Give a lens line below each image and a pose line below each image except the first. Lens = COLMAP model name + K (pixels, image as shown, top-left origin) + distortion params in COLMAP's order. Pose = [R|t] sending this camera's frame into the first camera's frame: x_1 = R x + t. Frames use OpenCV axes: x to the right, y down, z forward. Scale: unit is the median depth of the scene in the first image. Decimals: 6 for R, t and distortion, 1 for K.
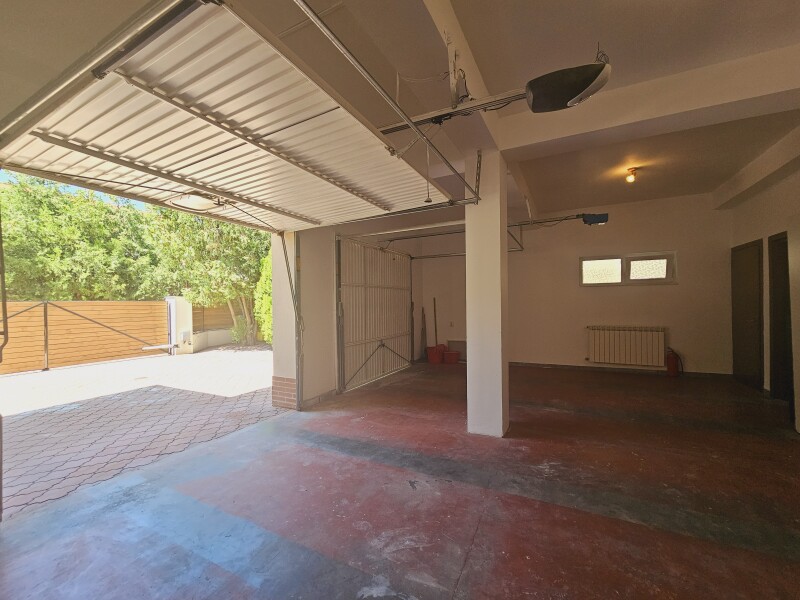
lens RADIAL K [[324.9, 0, 398.5], [0, 324.9, 303.6], [0, 0, 1]] dist [-0.000186, -0.000135]
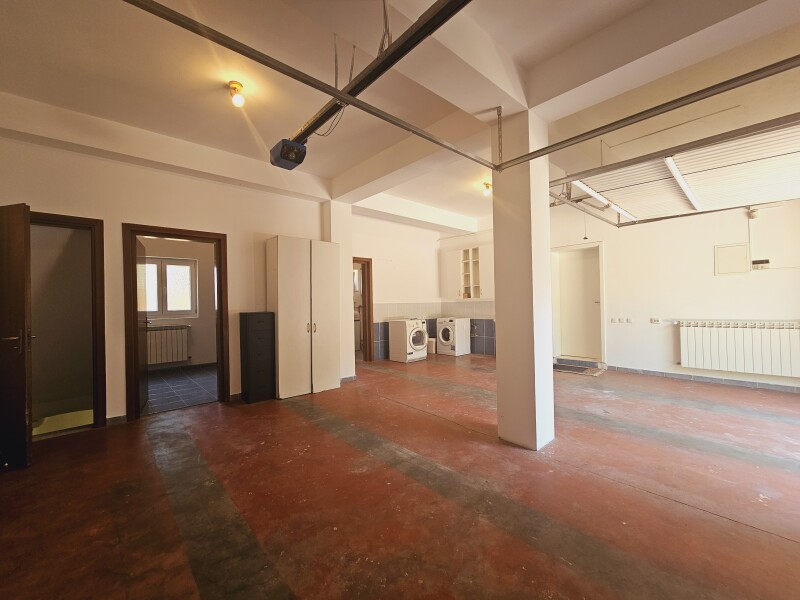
lens RADIAL K [[324.9, 0, 399.1], [0, 324.9, 297.6], [0, 0, 1]] dist [-0.000186, -0.000135]
pose [[-0.936741, 0.040952, 0.347618, 0.328323], [0.034142, 0.999087, -0.025697, 0.031433], [-0.348353, -0.012203, -0.937284, 2.277187]]
